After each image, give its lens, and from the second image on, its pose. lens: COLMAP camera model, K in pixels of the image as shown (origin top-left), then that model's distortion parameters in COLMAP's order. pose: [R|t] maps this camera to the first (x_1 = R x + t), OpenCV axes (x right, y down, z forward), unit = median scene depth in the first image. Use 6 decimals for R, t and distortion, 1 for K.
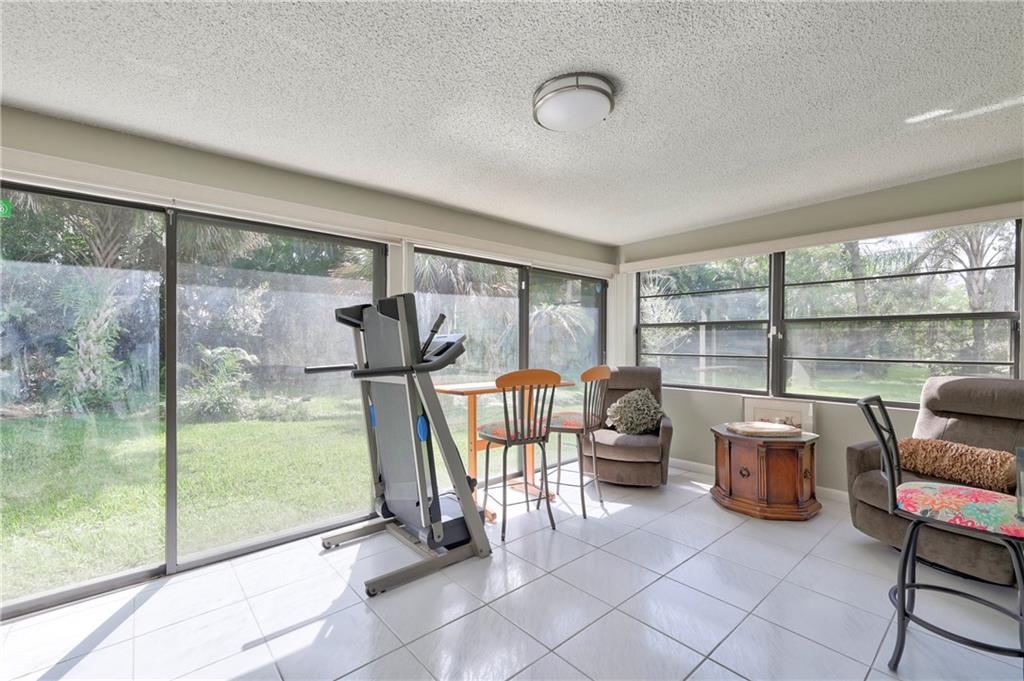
lens RADIAL K [[447.2, 0, 520.2], [0, 447.2, 344.4], [0, 0, 1]] dist [0.008934, -0.003085]
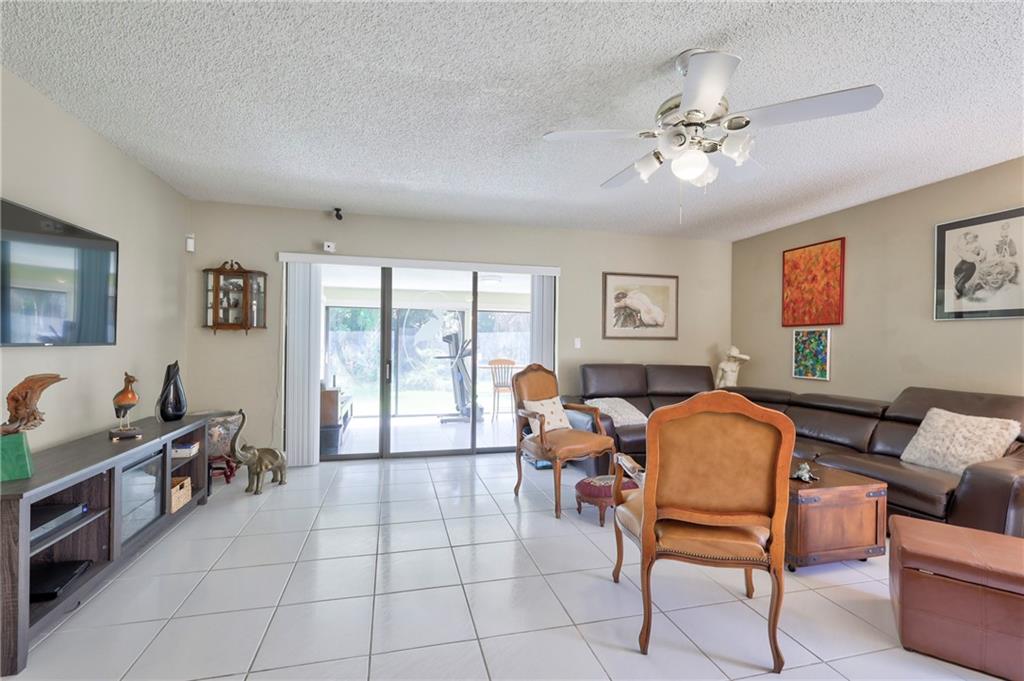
lens RADIAL K [[447.2, 0, 493.1], [0, 447.2, 343.0], [0, 0, 1]] dist [0.008934, -0.003085]
pose [[0.882084, 0.005971, -0.471054, 1.252436], [-0.011160, 0.999904, -0.008224, -0.017611], [0.470959, 0.012511, 0.882066, -1.417655]]
